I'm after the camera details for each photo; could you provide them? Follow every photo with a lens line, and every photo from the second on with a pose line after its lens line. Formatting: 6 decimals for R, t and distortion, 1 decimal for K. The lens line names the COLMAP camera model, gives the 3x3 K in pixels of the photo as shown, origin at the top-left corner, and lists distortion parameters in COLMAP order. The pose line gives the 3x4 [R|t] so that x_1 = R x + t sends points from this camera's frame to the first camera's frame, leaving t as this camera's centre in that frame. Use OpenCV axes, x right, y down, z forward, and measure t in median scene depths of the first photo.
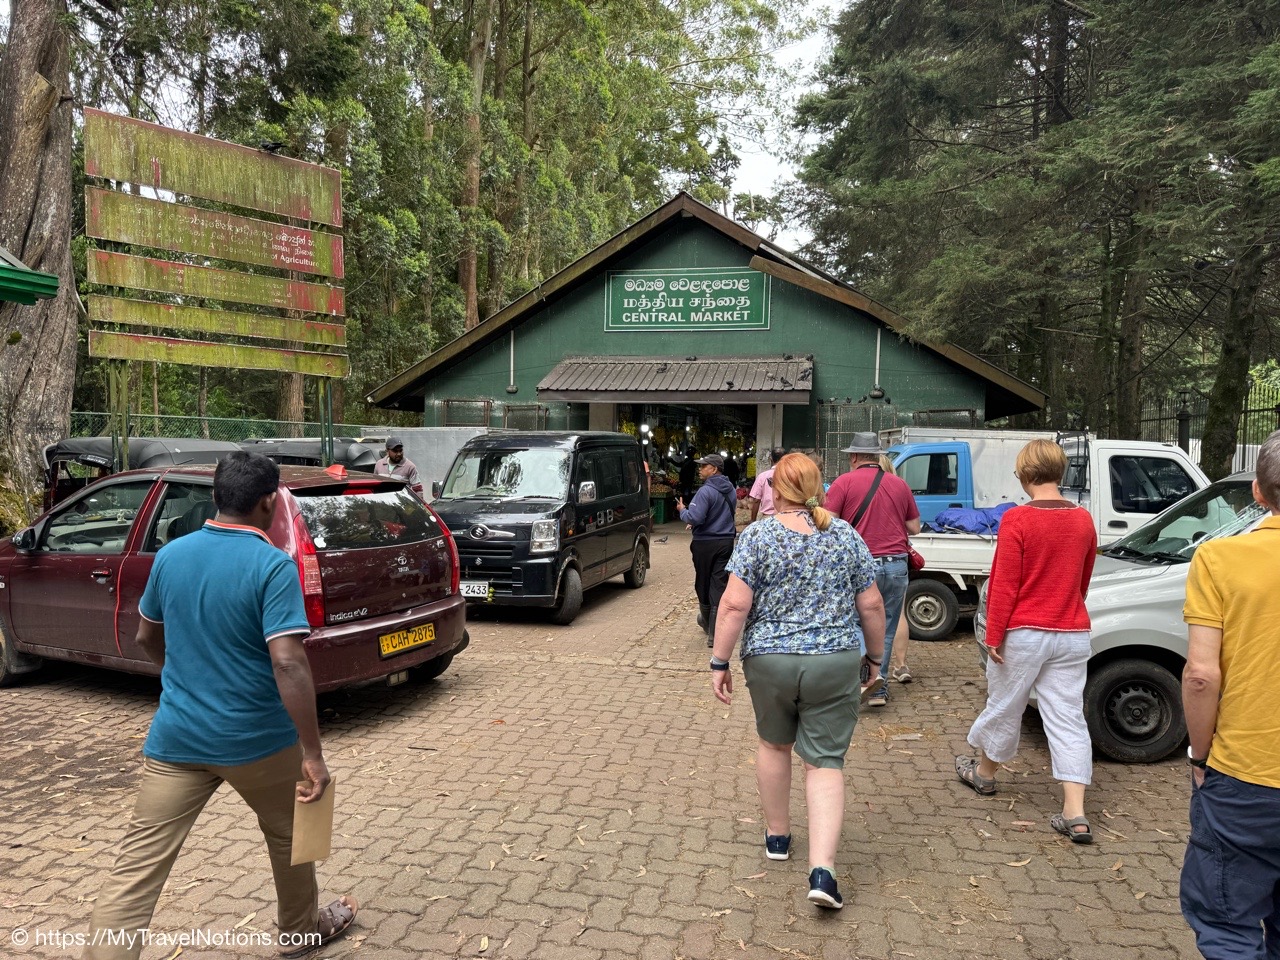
lens RADIAL K [[911.9, 0, 641.1], [0, 911.9, 481.7], [0, 0, 1]] dist [0.000333, -0.000521]
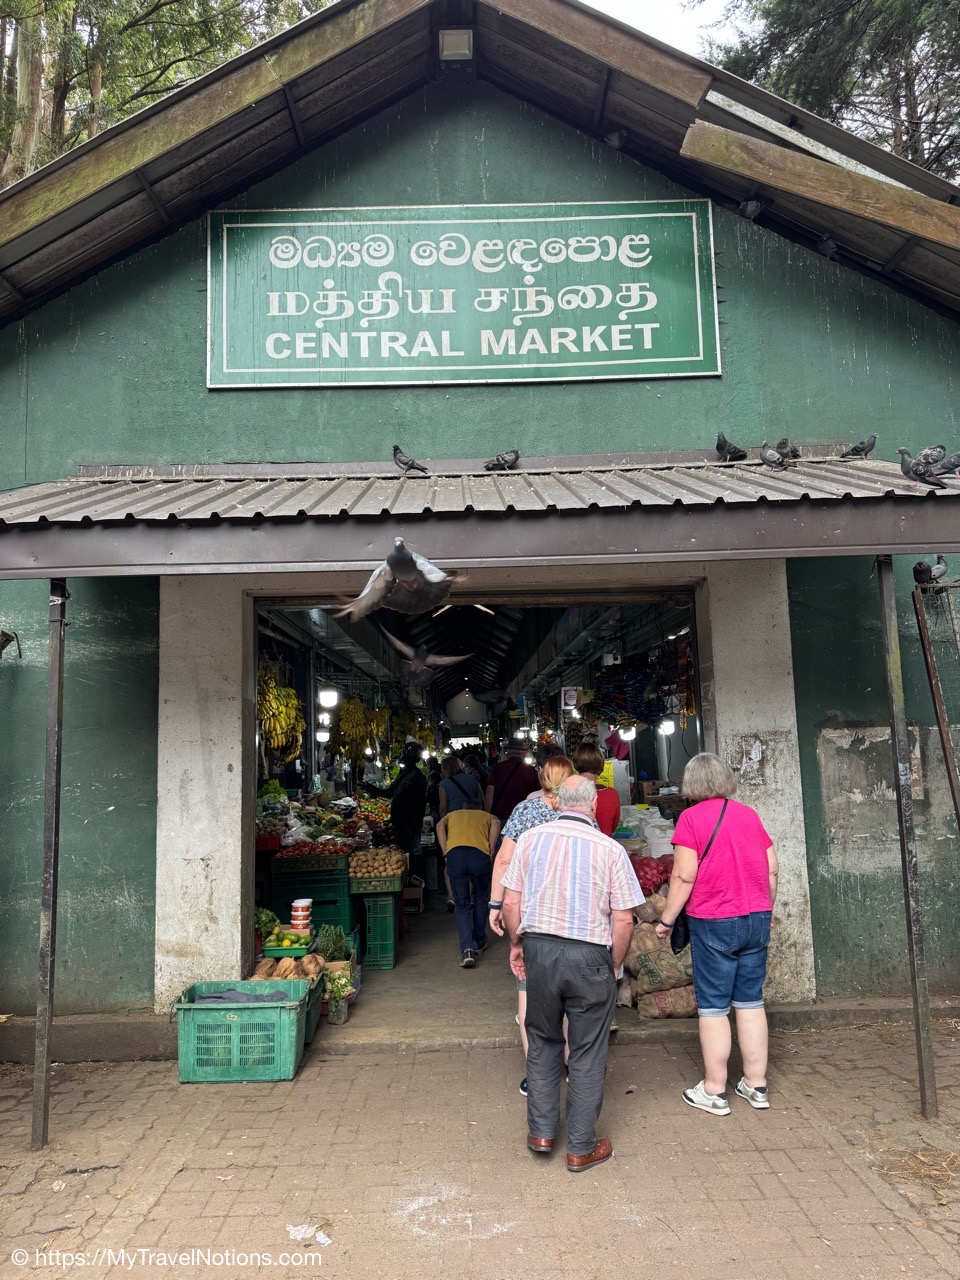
lens RADIAL K [[911.9, 0, 480.8], [0, 911.9, 638.5], [0, 0, 1]] dist [0.000333, -0.000521]
pose [[0.971342, -0.027699, 0.236068, -0.025663], [0.060968, 0.988993, -0.134820, -0.031889], [-0.229735, 0.145349, 0.962339, 0.702069]]
